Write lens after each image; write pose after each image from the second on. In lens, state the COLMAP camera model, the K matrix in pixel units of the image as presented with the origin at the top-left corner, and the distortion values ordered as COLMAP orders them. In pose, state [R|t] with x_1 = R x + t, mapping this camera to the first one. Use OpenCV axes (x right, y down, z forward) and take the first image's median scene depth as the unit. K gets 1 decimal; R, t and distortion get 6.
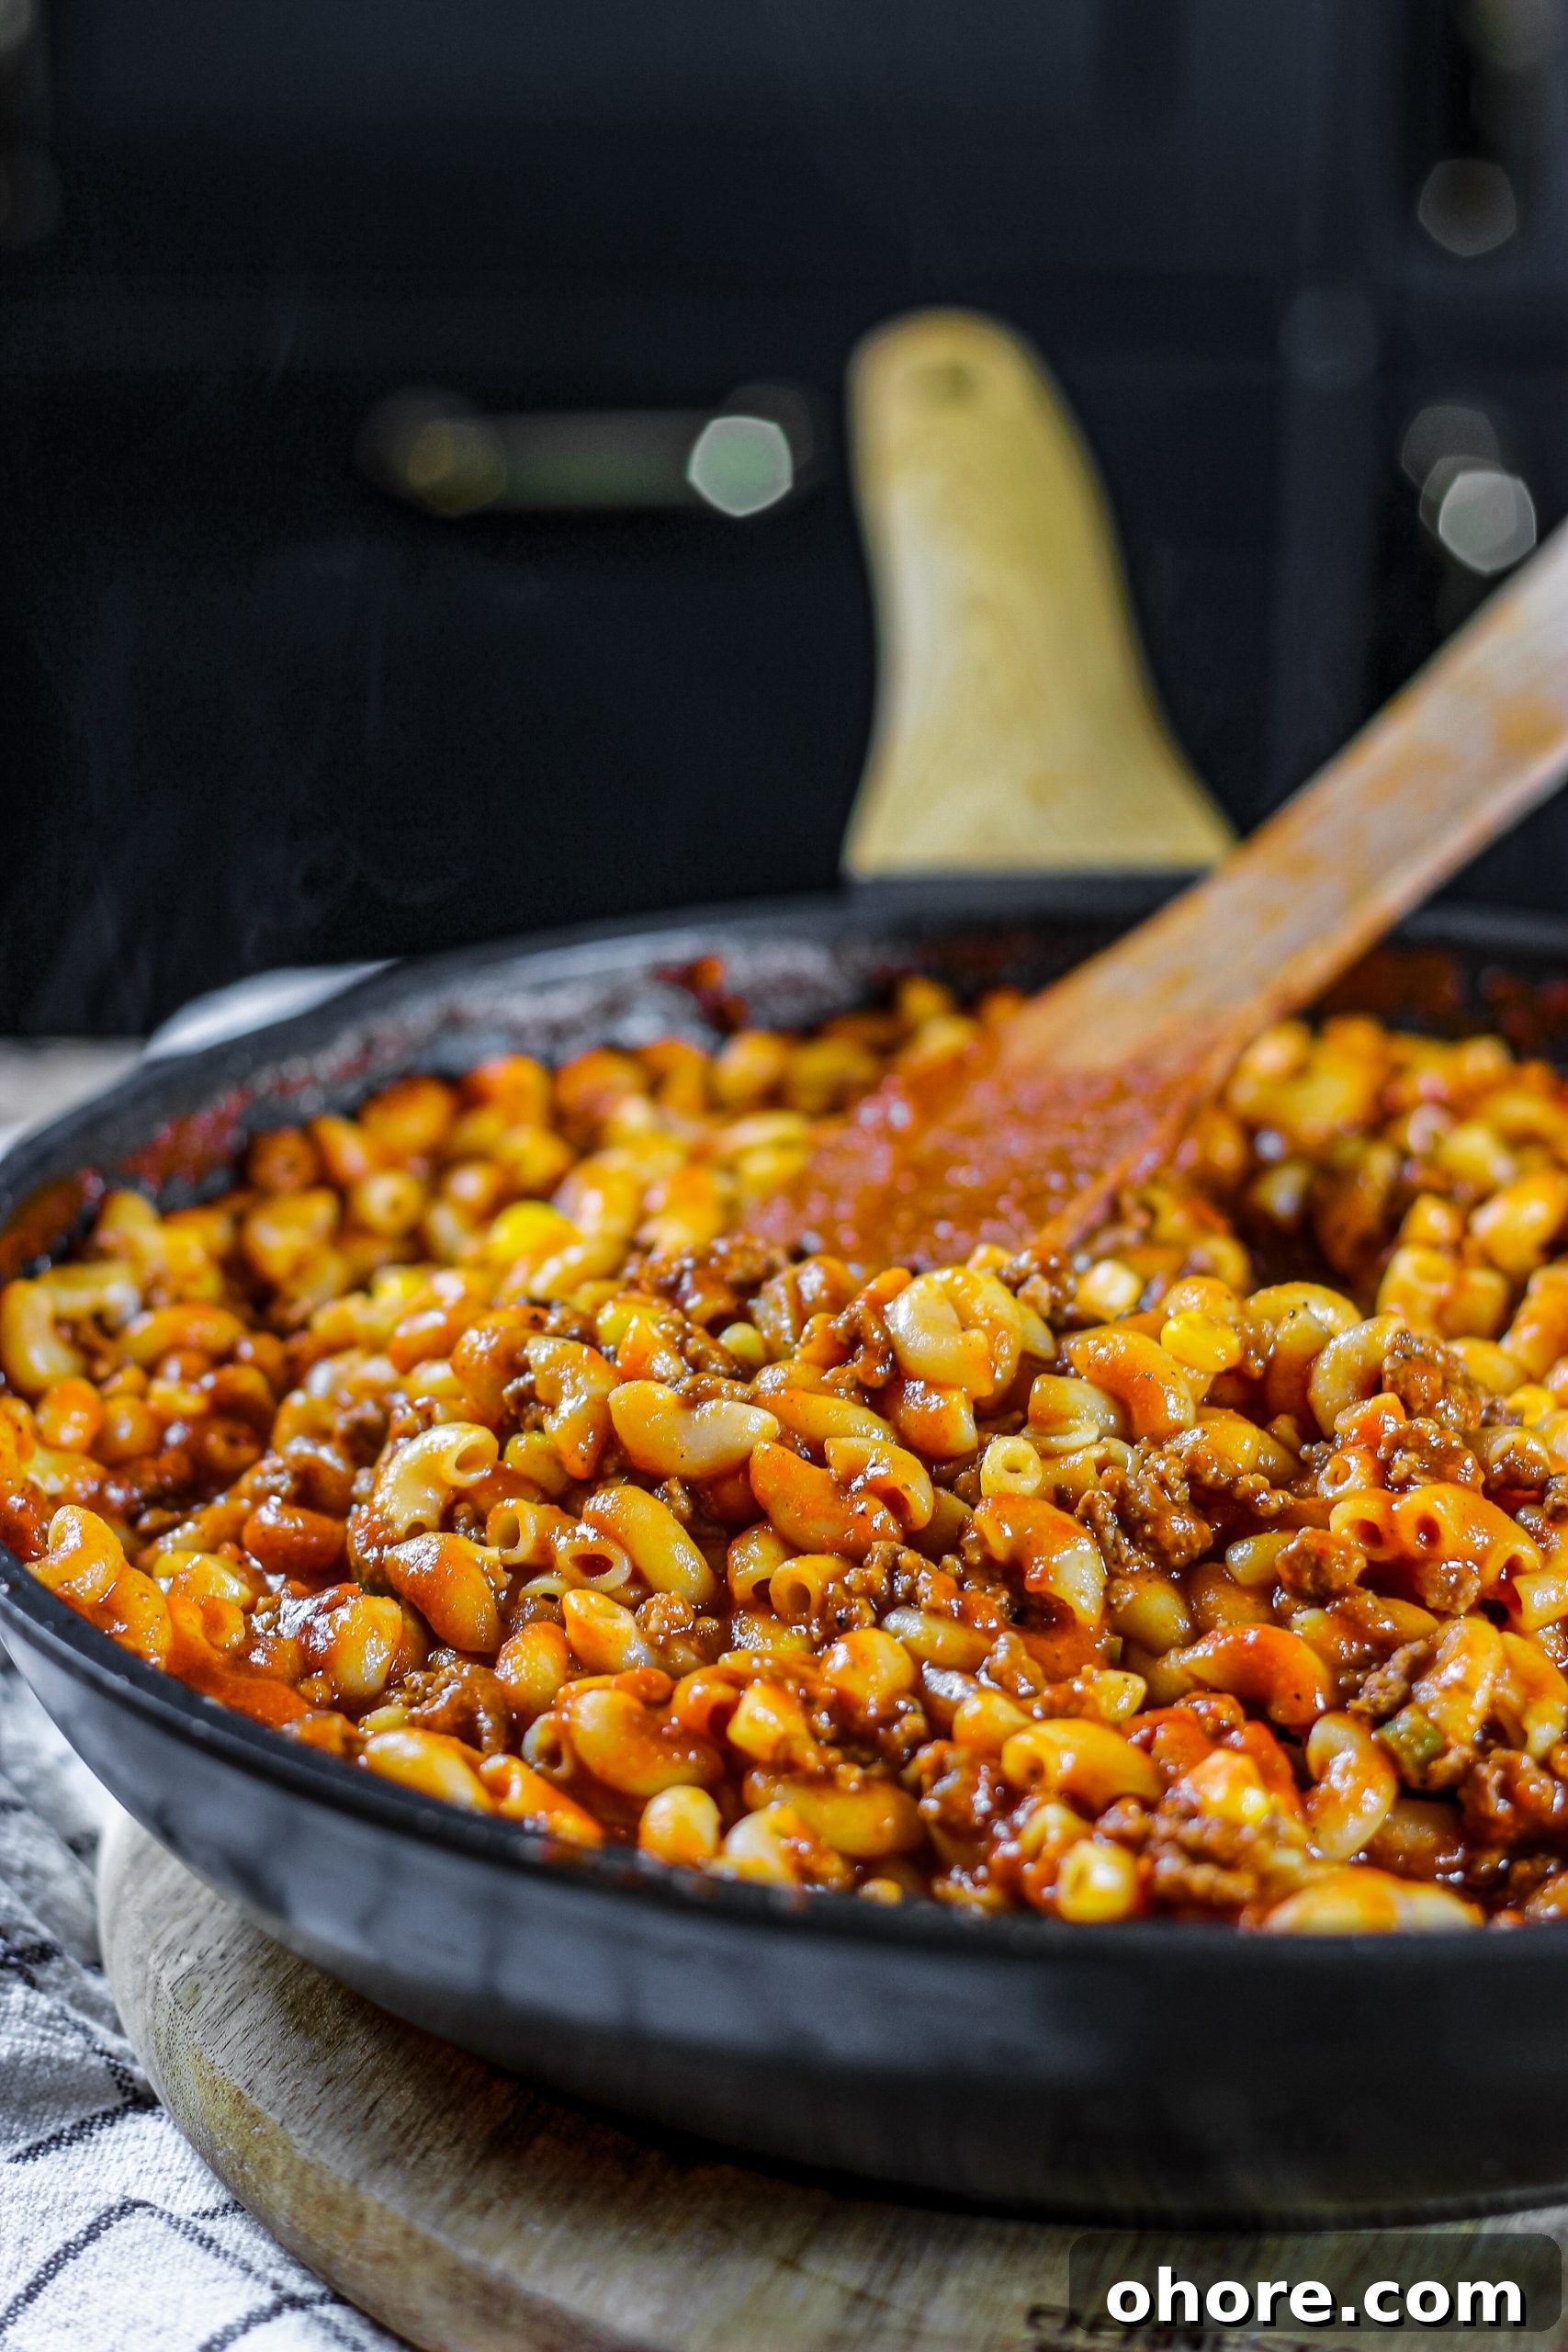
lens RADIAL K [[5464.6, 0, 784.0], [0, 5464.6, 1176.0], [0, 0, 1]] dist [-0.062106, 0.856217]
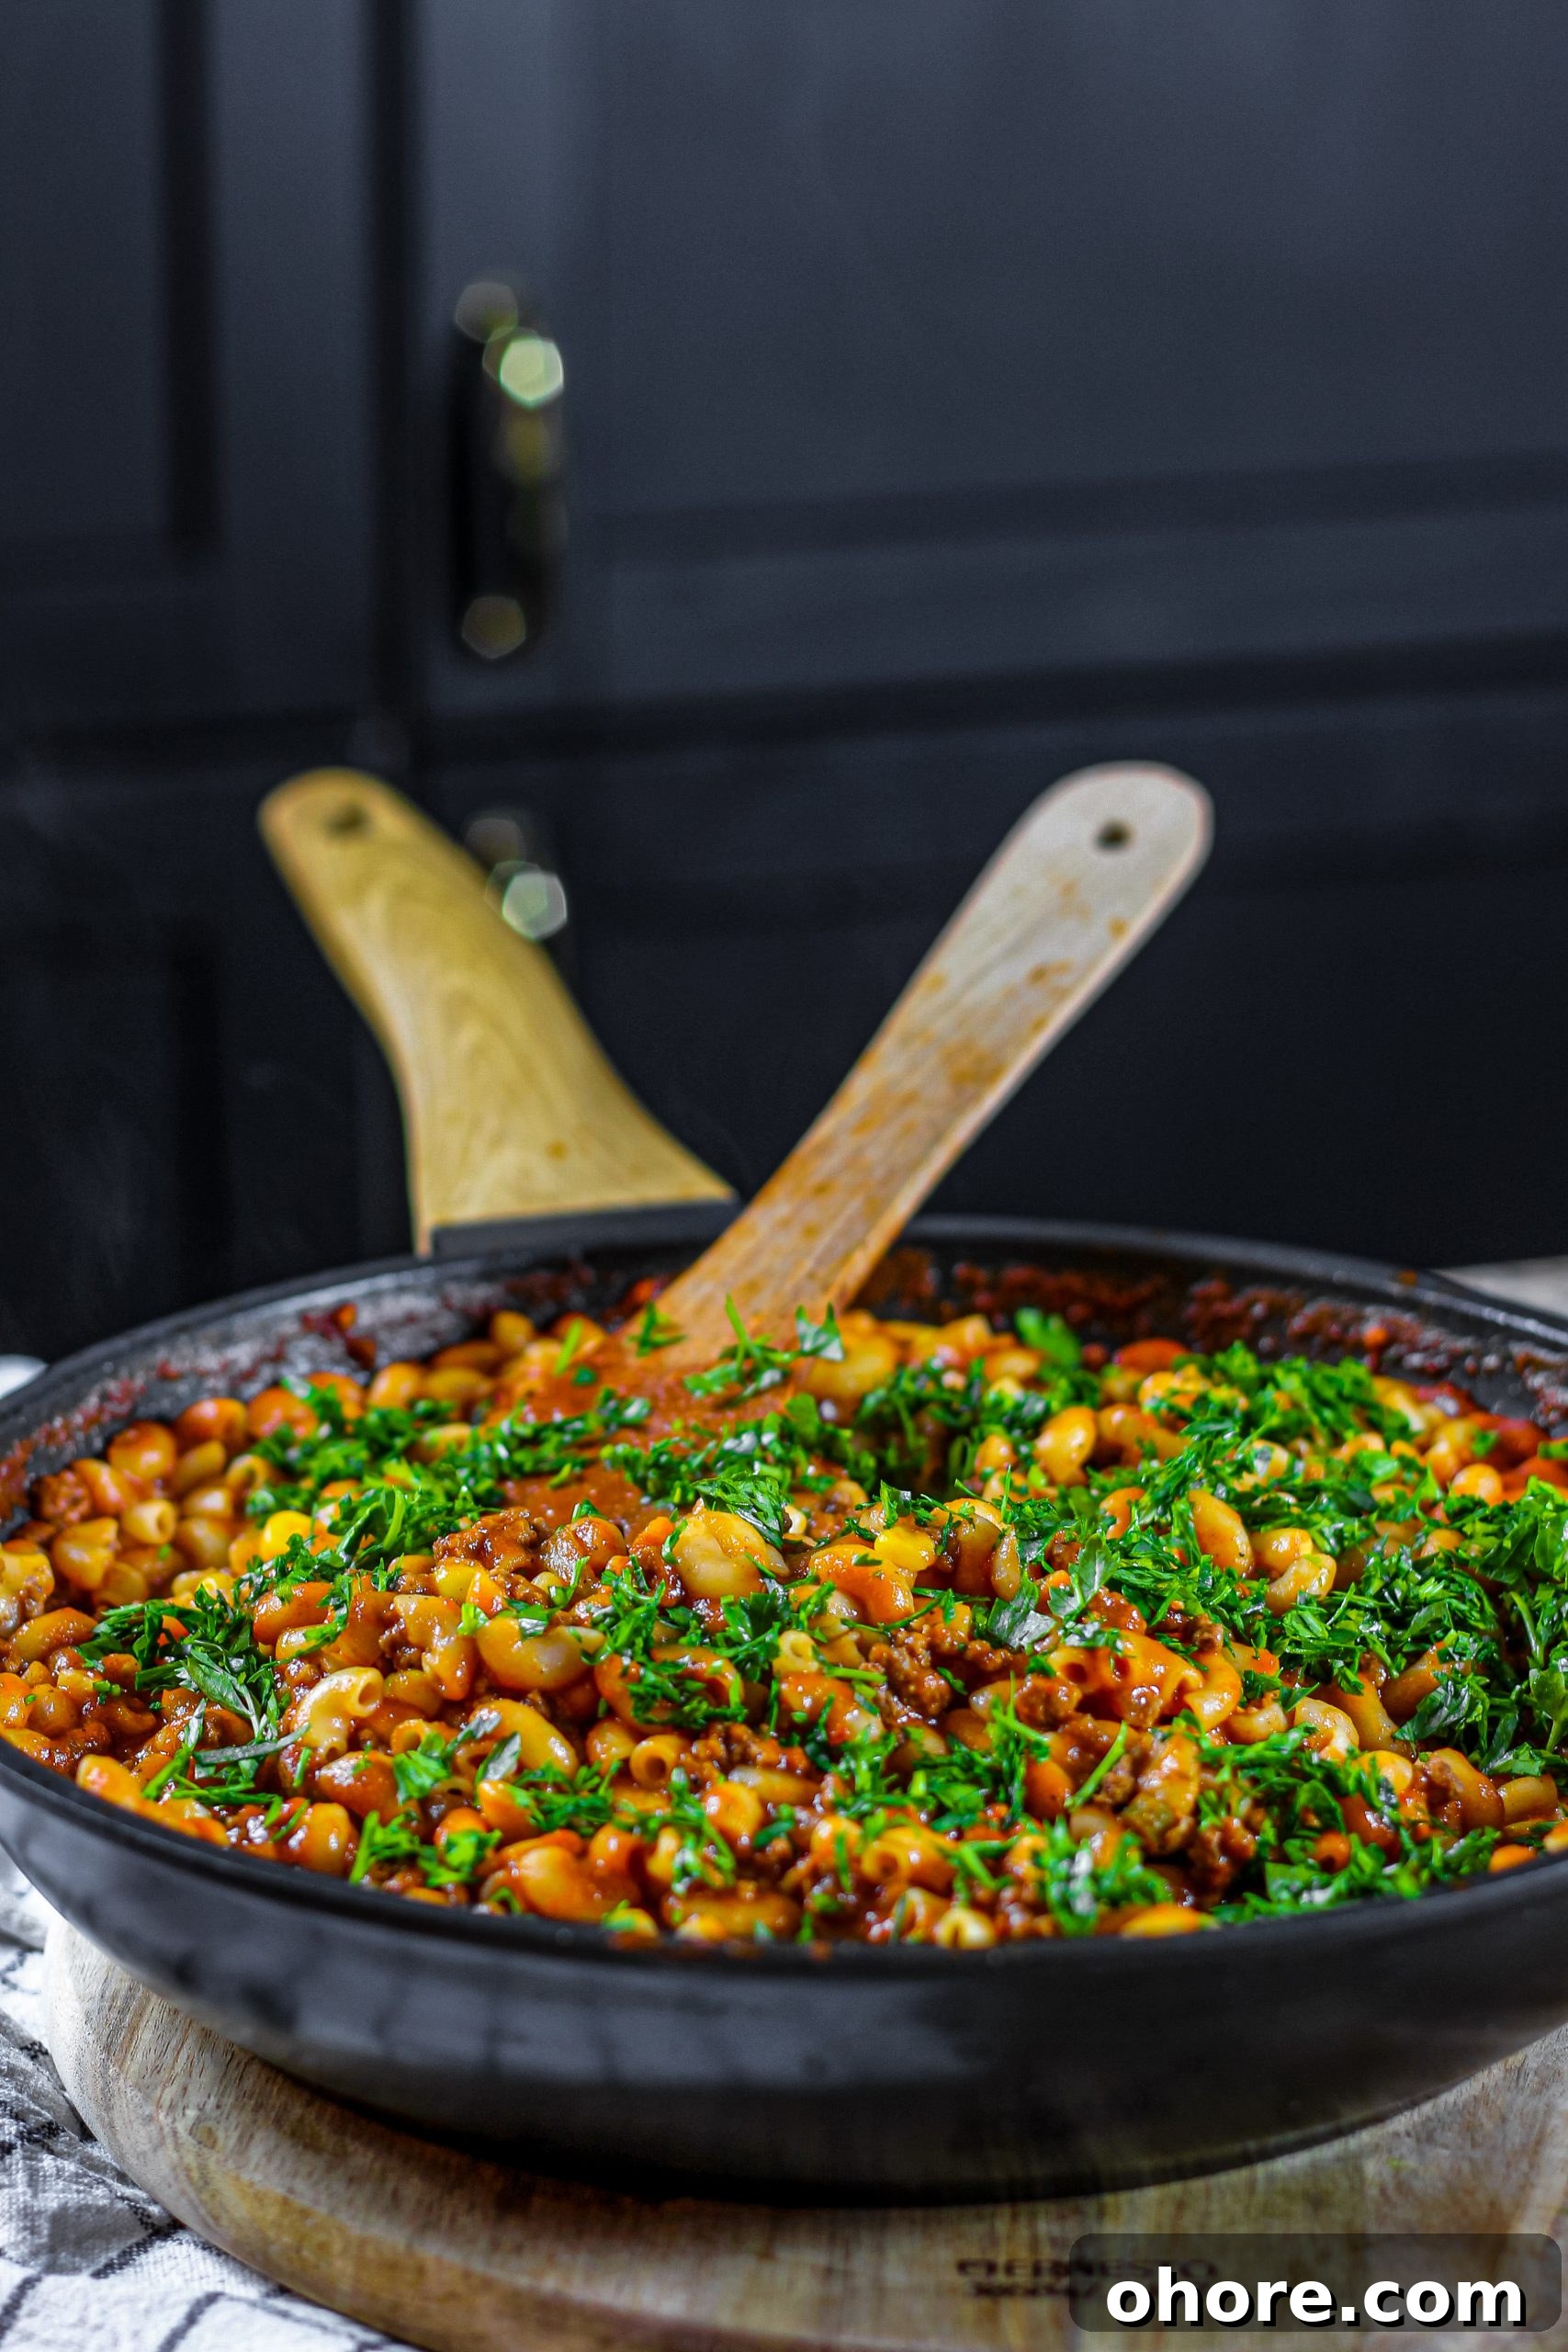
lens RADIAL K [[5464.6, 0, 784.0], [0, 5464.6, 1176.0], [0, 0, 1]] dist [-0.062106, 0.856217]
pose [[0.971372, -0.081100, 0.223292, -0.241786], [0.097349, 0.993271, -0.062732, 0.021714], [-0.216702, 0.082673, 0.972731, -0.271219]]
